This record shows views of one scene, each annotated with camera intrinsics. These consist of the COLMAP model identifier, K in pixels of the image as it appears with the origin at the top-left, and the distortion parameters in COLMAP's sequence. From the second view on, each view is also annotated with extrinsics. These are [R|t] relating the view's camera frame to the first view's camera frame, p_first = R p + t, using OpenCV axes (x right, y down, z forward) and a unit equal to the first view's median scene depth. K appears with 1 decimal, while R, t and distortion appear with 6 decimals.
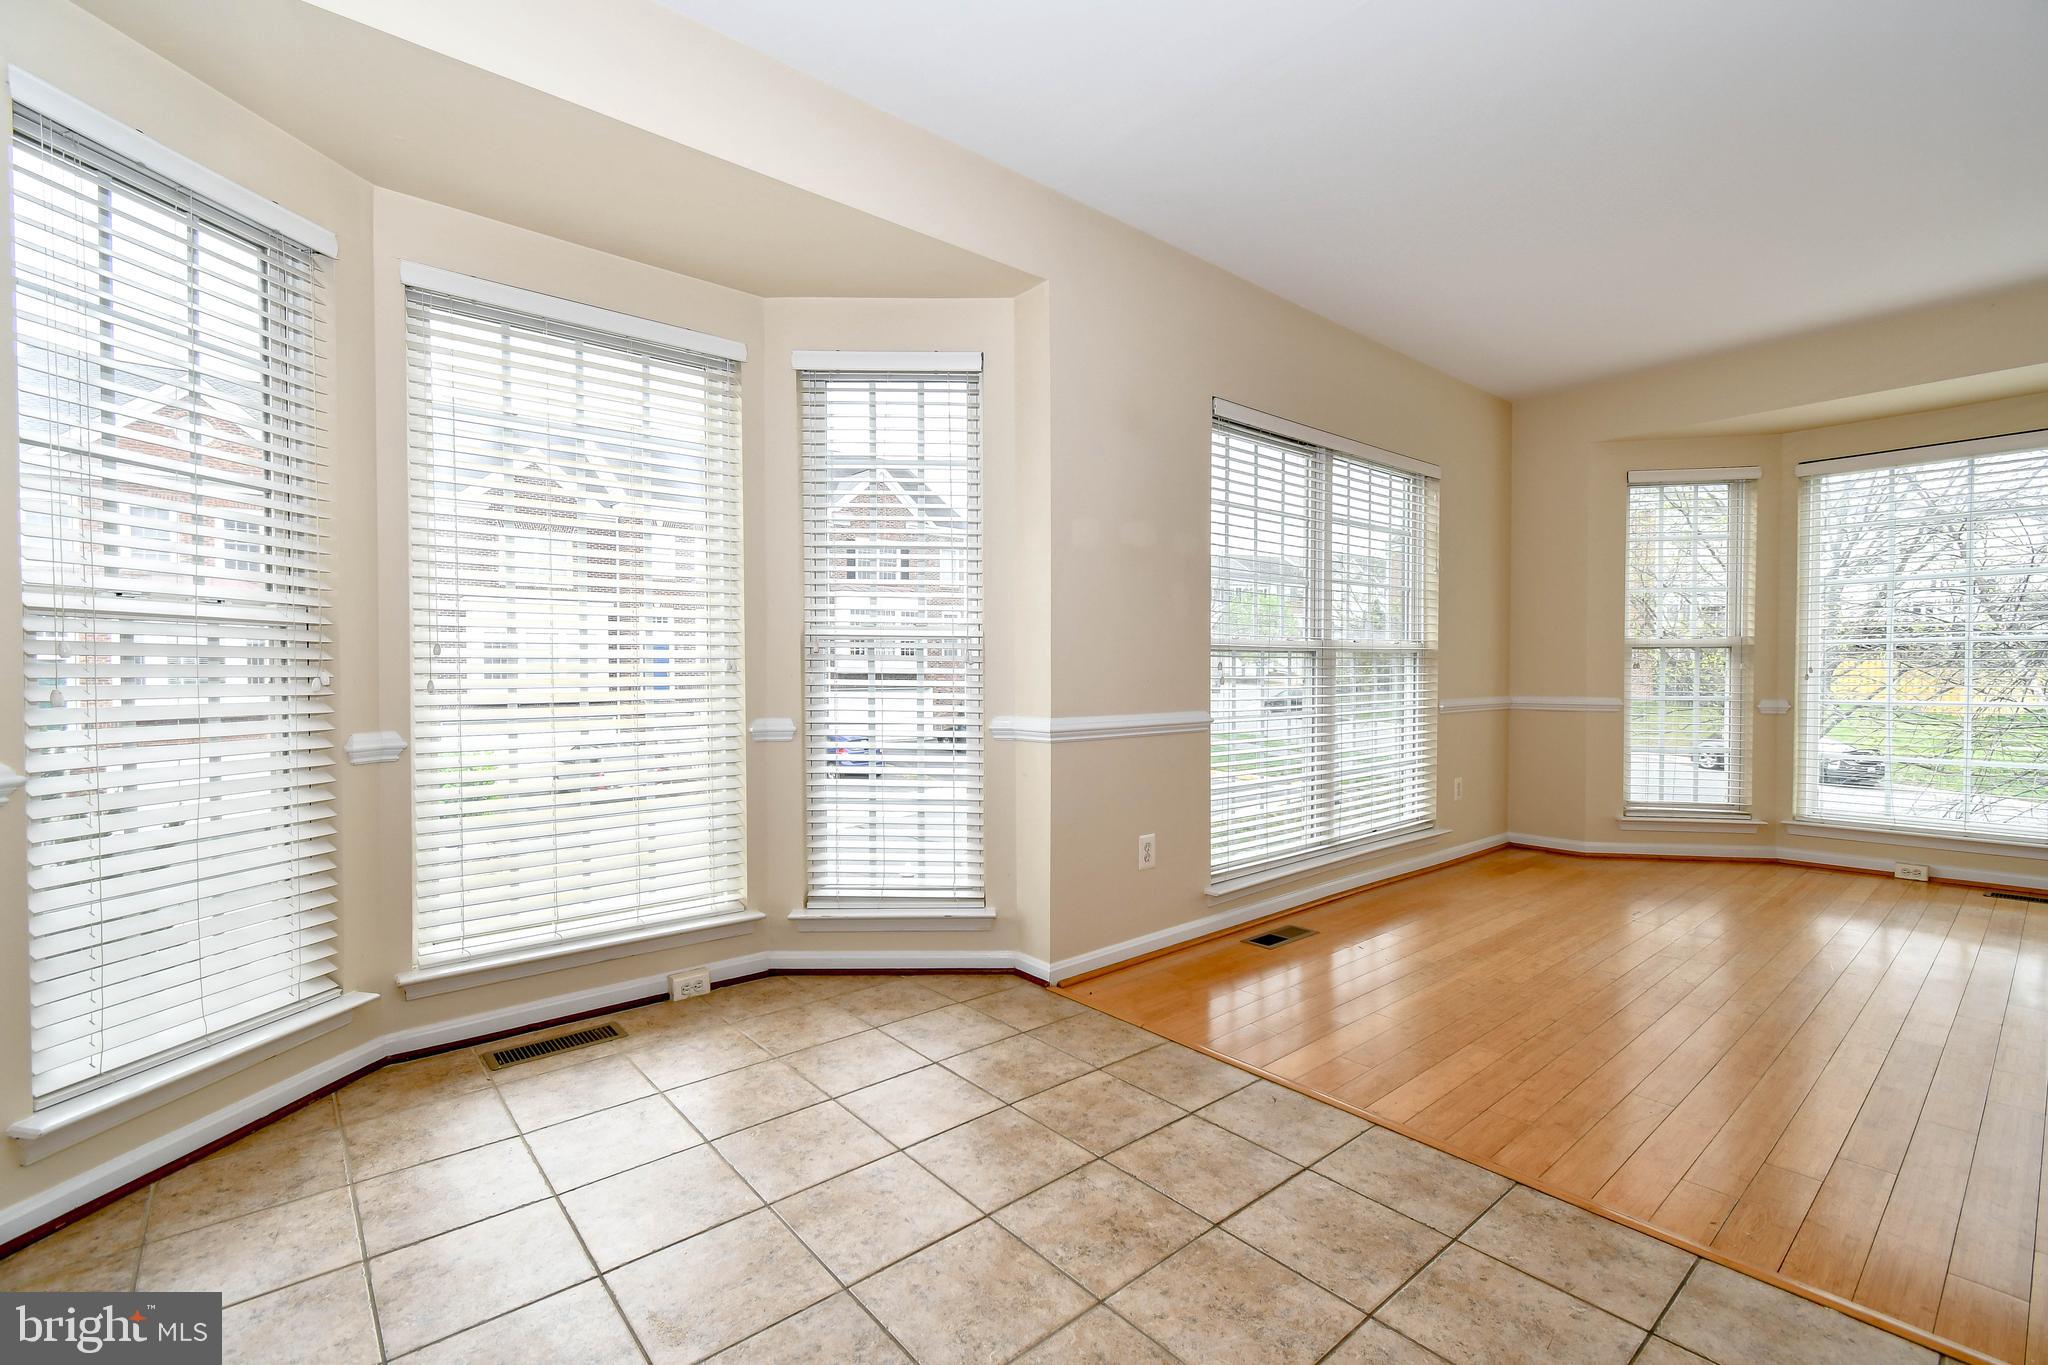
lens RADIAL K [[906.2, 0, 1024.2], [0, 906.2, 683.2], [0, 0, 1]] dist [0.004519, -0.001886]
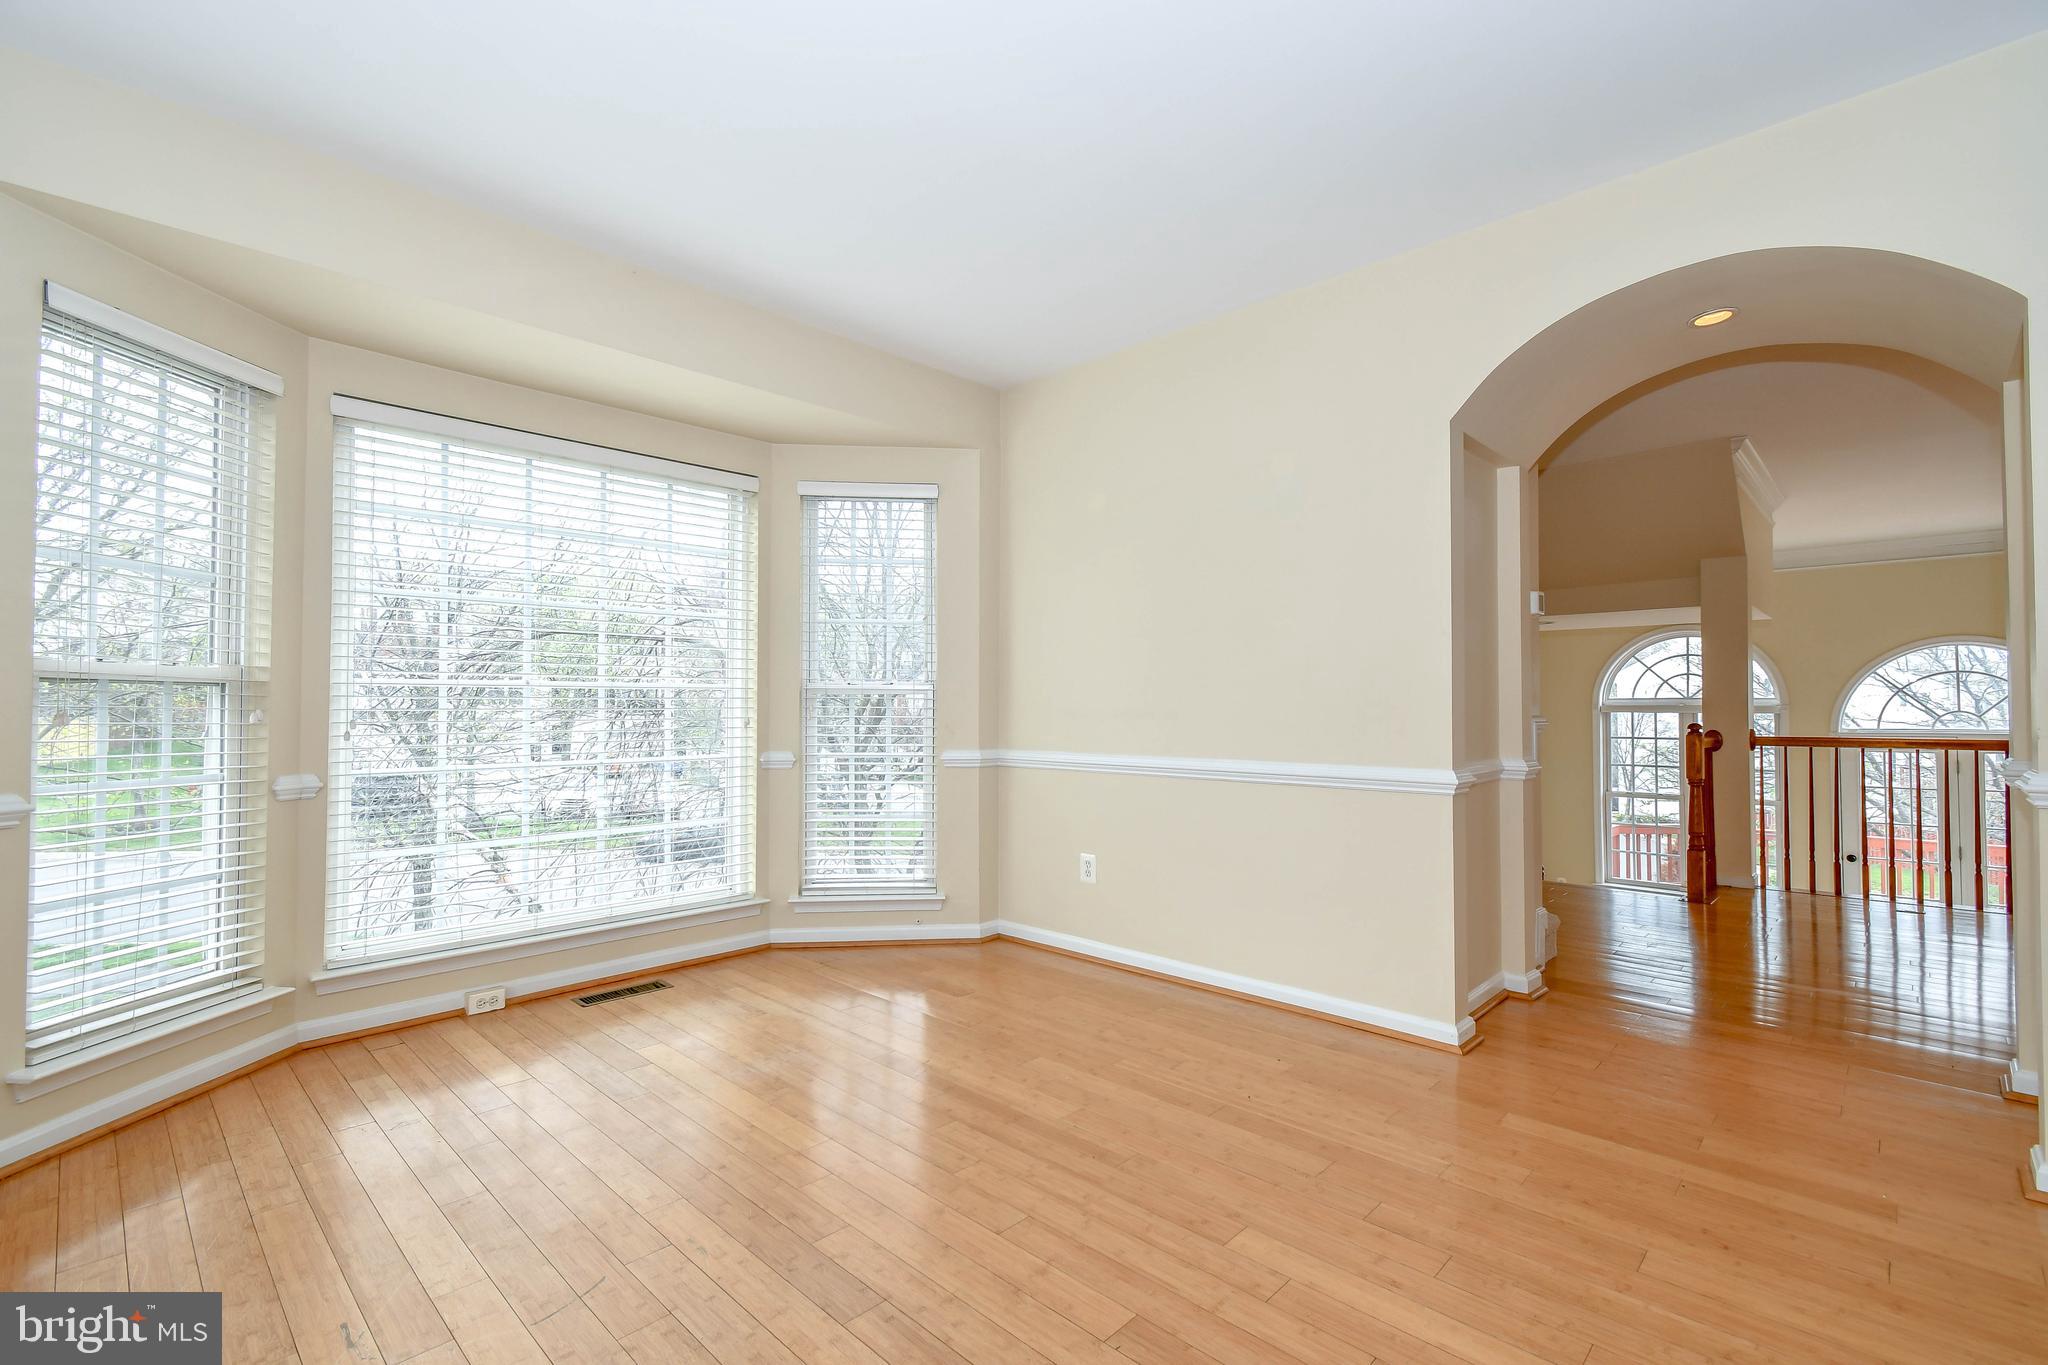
lens RADIAL K [[906.2, 0, 1013.3], [0, 906.2, 693.1], [0, 0, 1]] dist [0.004519, -0.001886]
pose [[-0.099976, 0.022229, 0.994742, 0.188614], [0.018311, 0.999622, -0.020498, -0.014643], [-0.994821, 0.016165, -0.100345, 0.595851]]
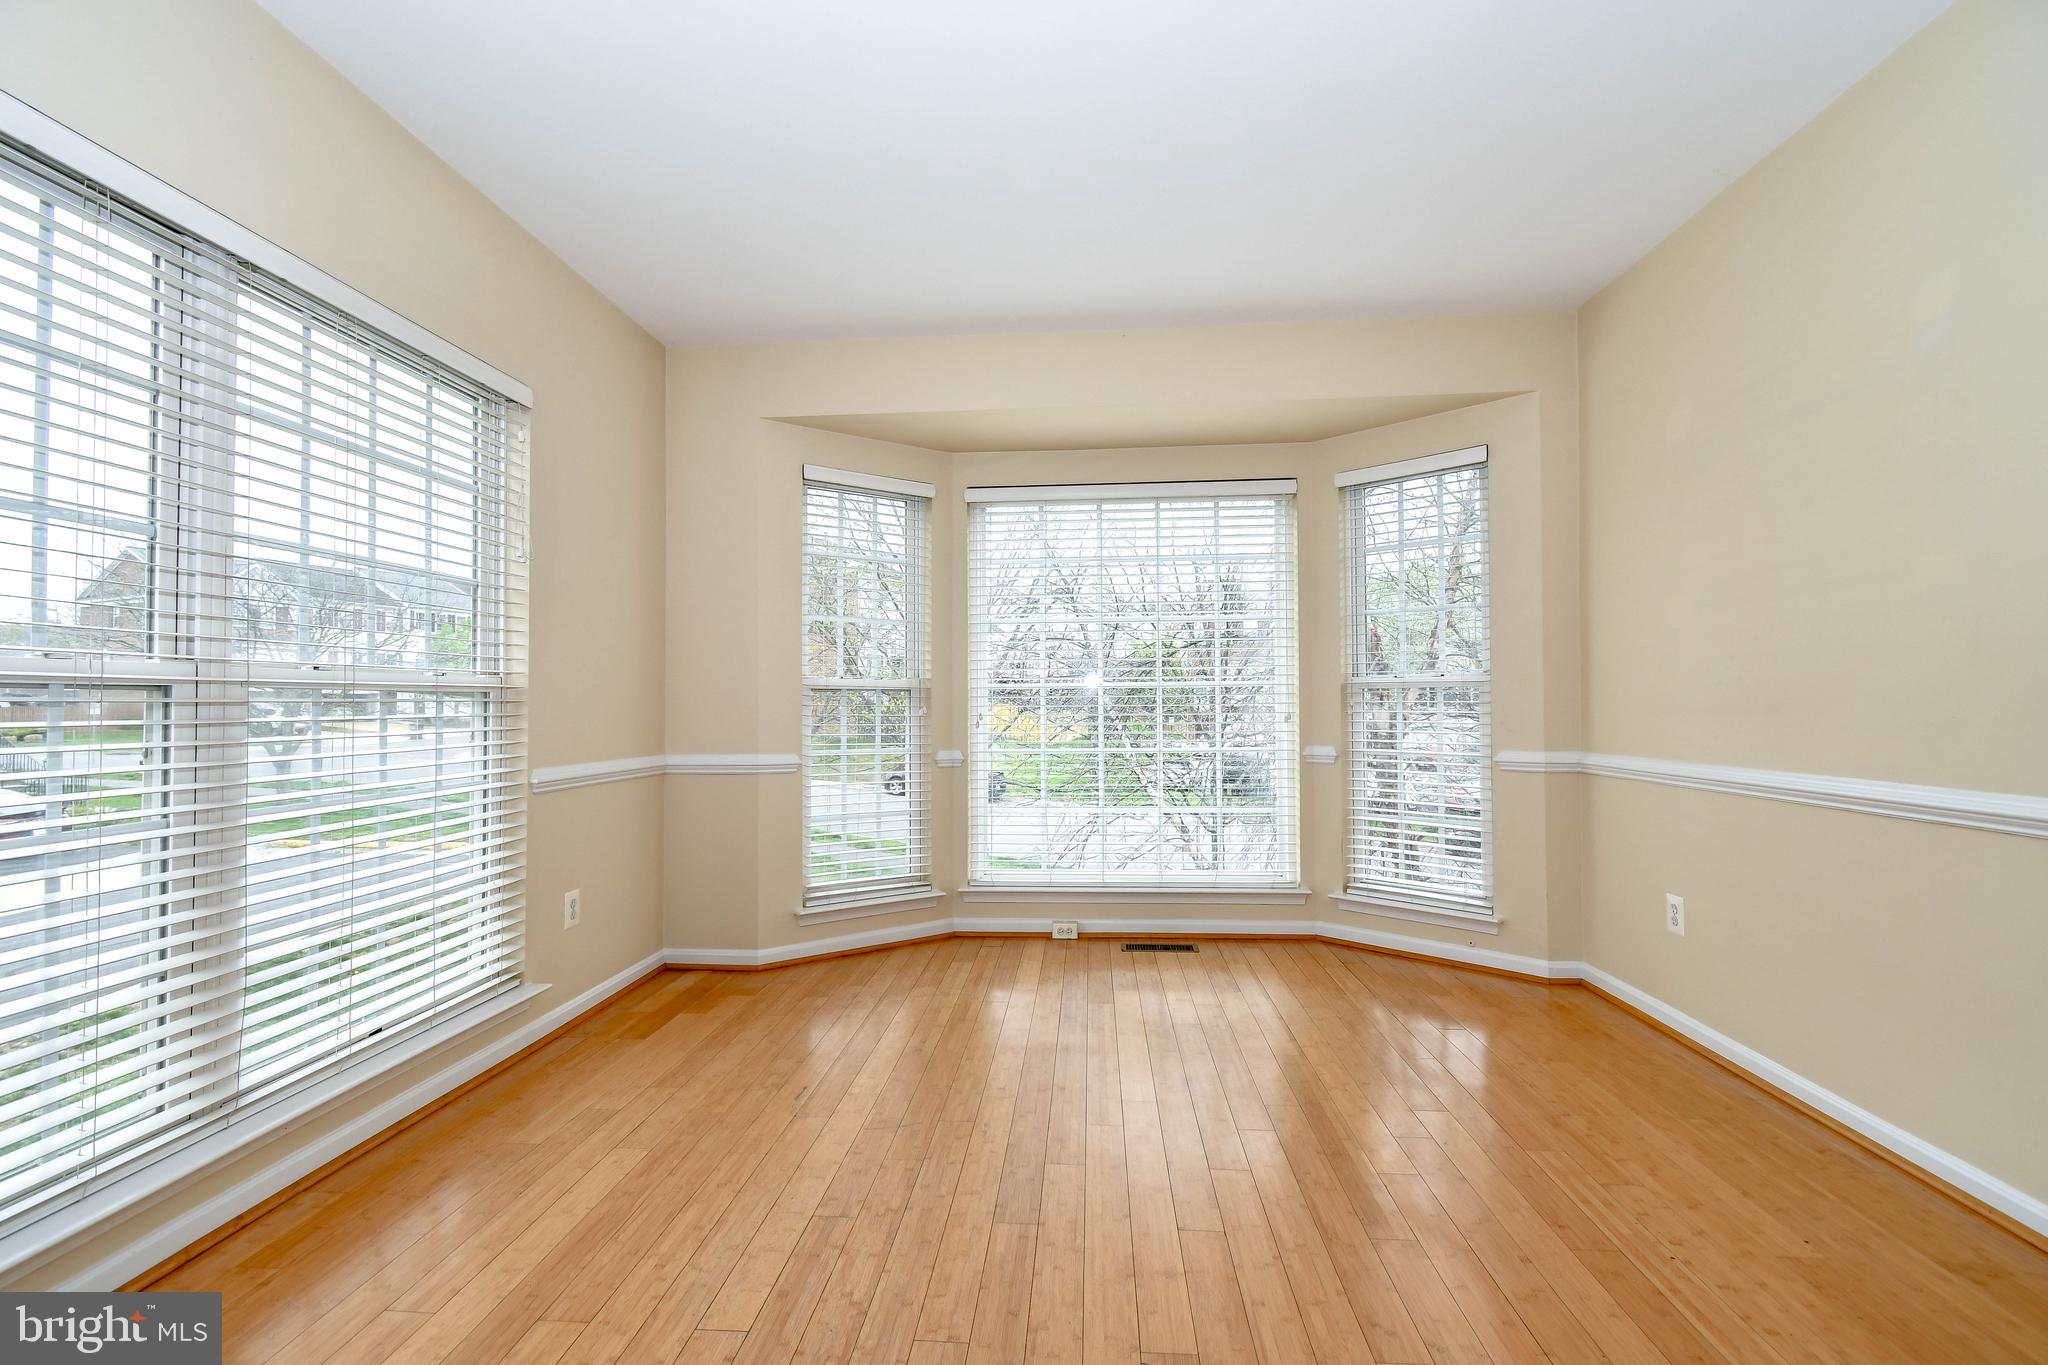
lens RADIAL K [[906.2, 0, 1029.5], [0, 906.2, 680.3], [0, 0, 1]] dist [0.004519, -0.001886]
pose [[0.699853, 0.019392, 0.714023, 0.252472], [0.015523, 0.998982, -0.042347, -0.011027], [-0.714118, 0.040720, 0.698840, 0.329863]]
